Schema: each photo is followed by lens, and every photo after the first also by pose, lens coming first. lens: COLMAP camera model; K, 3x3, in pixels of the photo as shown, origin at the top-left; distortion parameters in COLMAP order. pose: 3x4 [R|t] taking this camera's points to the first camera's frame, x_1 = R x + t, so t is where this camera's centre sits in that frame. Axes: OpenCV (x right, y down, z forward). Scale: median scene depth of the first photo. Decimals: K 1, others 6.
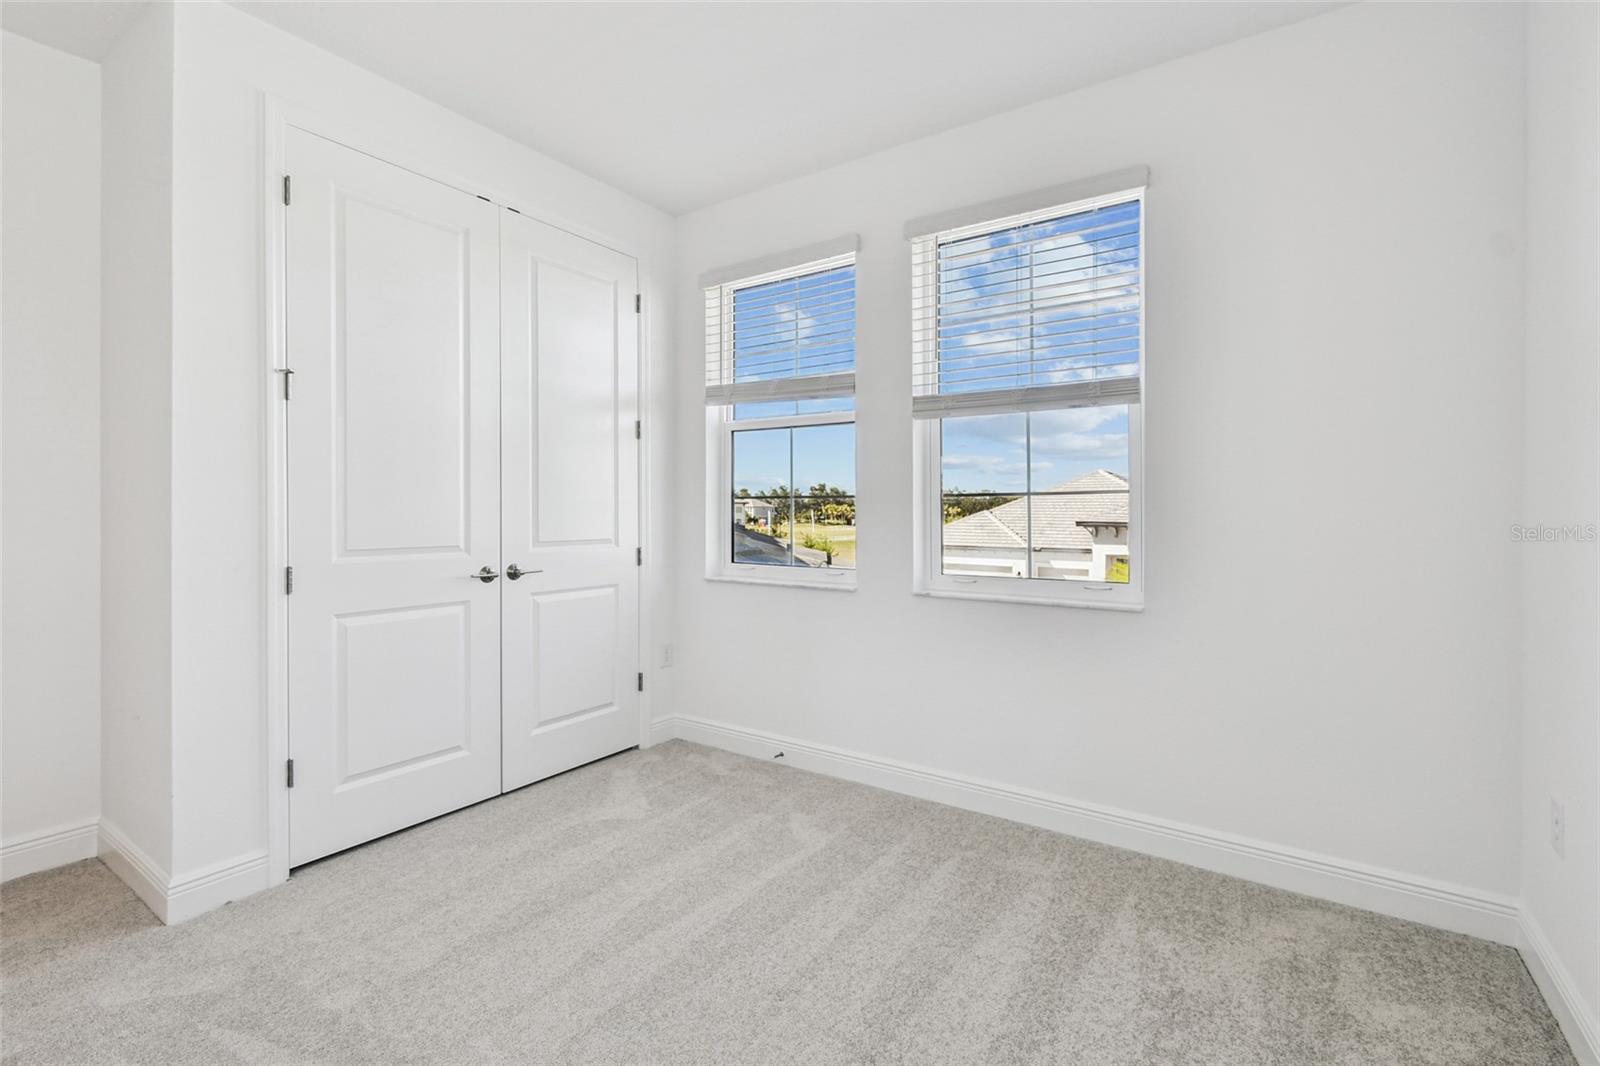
lens RADIAL K [[719.6, 0, 789.6], [0, 719.6, 522.5], [0, 0, 1]] dist [-0.000314, -0.000137]
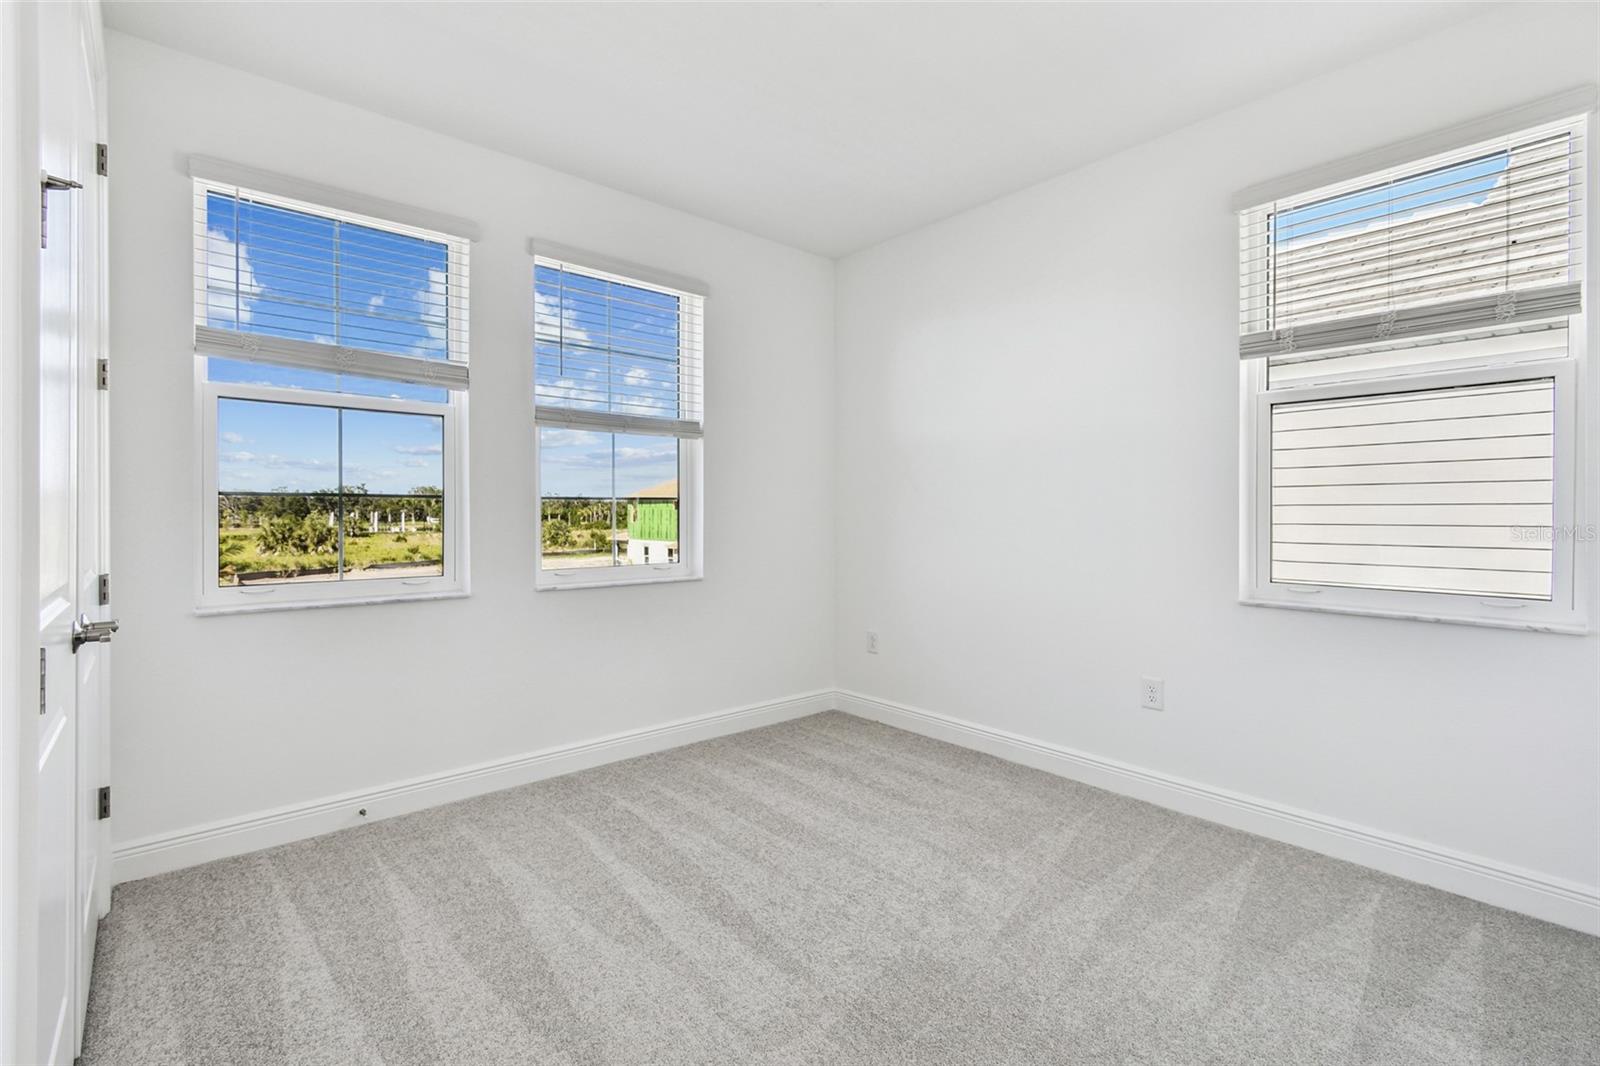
lens RADIAL K [[719.6, 0, 789.6], [0, 719.6, 522.5], [0, 0, 1]] dist [-0.000314, -0.000137]
pose [[0.244164, -0.011814, 0.969662, -0.768321], [0.009796, 0.999905, 0.009716, -0.009586], [-0.969684, 0.007127, 0.244256, 0.374051]]
